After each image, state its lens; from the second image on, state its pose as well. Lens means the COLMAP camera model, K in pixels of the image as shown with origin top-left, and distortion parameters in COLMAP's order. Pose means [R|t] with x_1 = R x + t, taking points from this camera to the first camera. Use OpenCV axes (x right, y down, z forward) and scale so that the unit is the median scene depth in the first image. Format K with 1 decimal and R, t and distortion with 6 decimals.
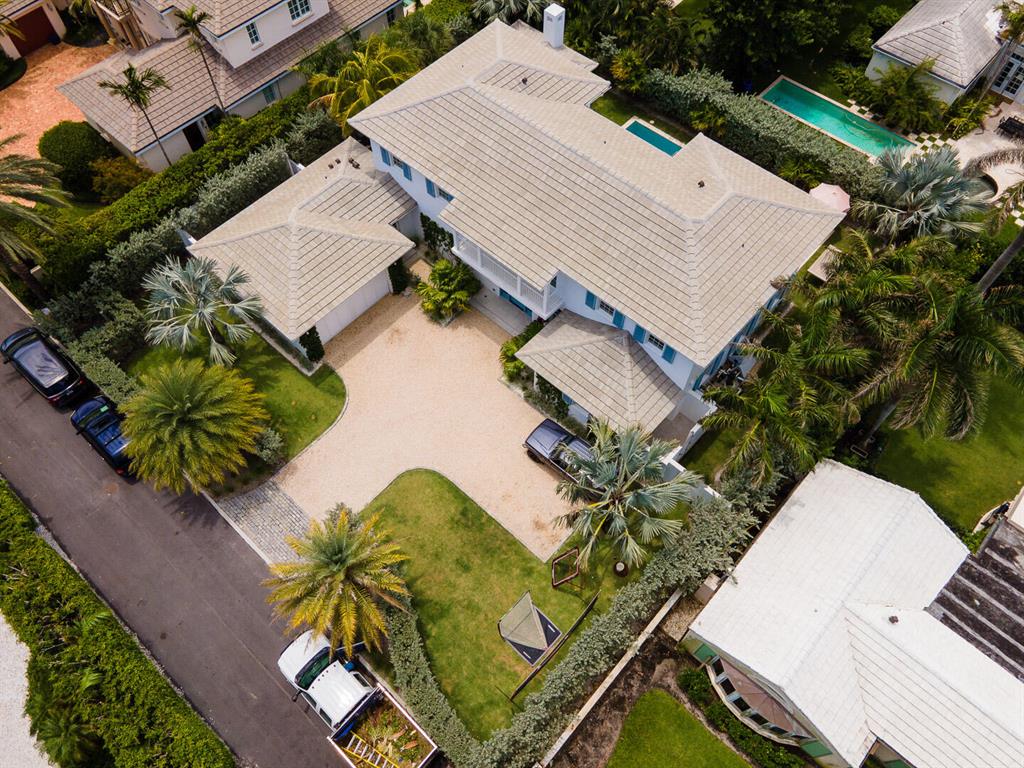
lens RADIAL K [[754.2, 0, 507.5], [0, 754.2, 382.2], [0, 0, 1]] dist [0.023326, 0.000914]
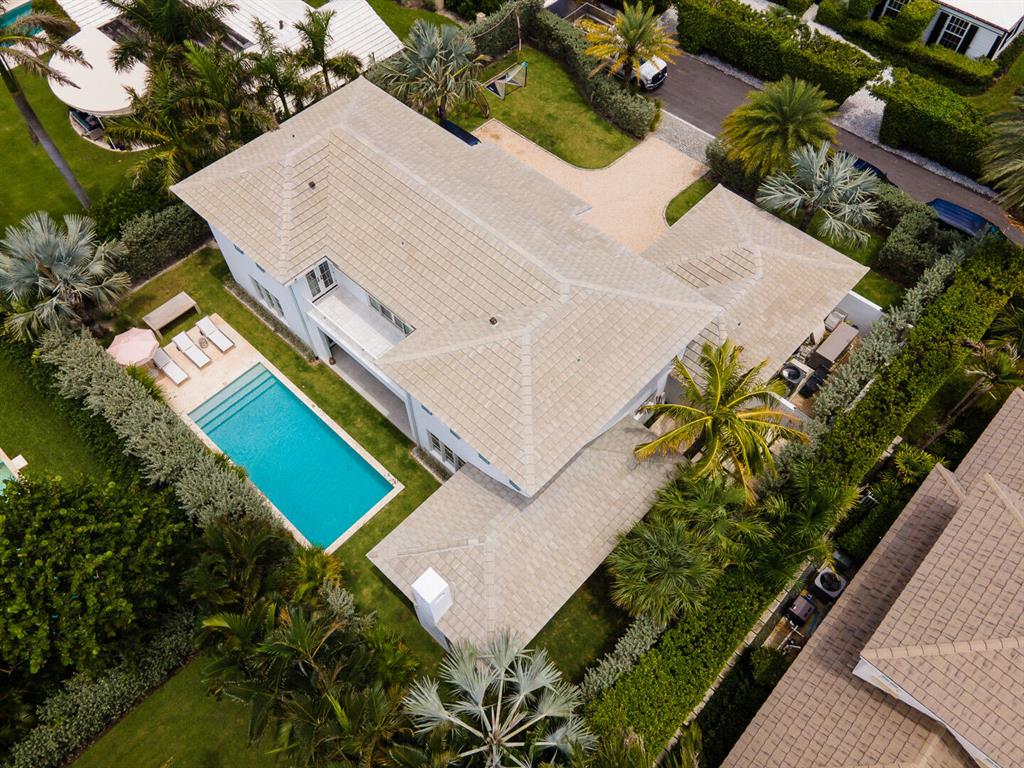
lens RADIAL K [[762.0, 0, 509.2], [0, 762.0, 382.0], [0, 0, 1]] dist [0.001118, -0.001859]
pose [[-0.999663, -0.003801, 0.025666, -0.015261], [0.024792, -0.431610, 0.901720, -1.087386], [0.007650, 0.902052, 0.431559, 0.733850]]
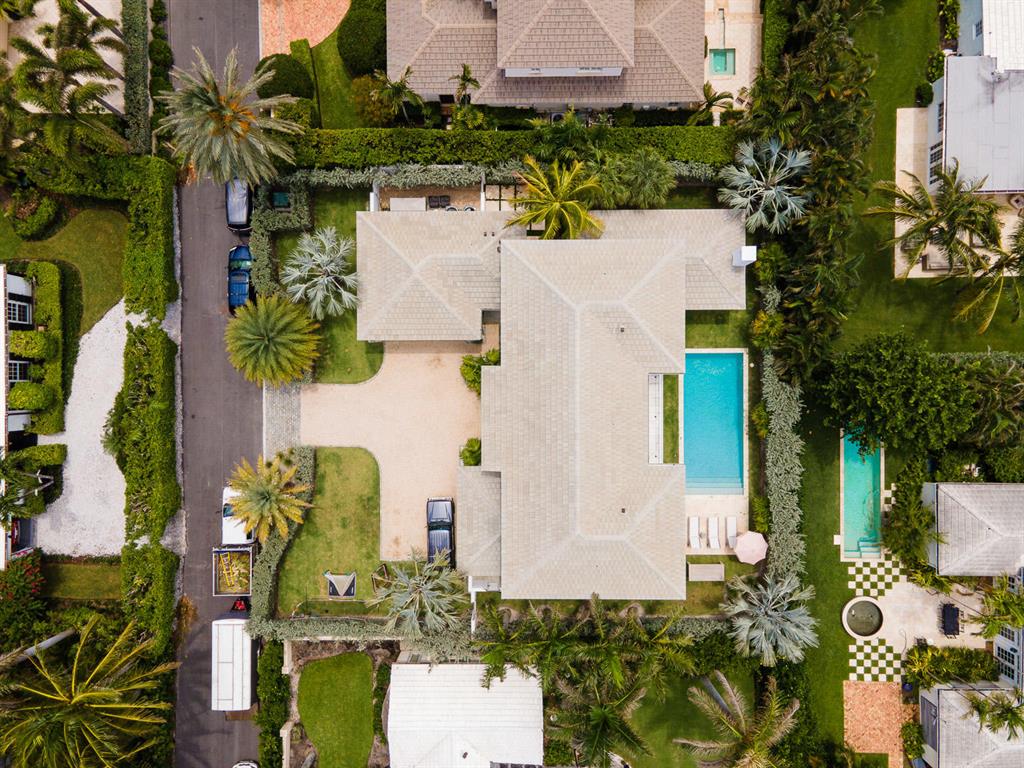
lens RADIAL K [[762.0, 0, 509.2], [0, 762.0, 382.0], [0, 0, 1]] dist [0.001118, -0.001859]
pose [[0.677723, 0.735316, 0.001553, -0.039151], [-0.628870, 0.578517, 0.519462, -0.853992], [0.381070, -0.353028, 0.854492, -0.108710]]
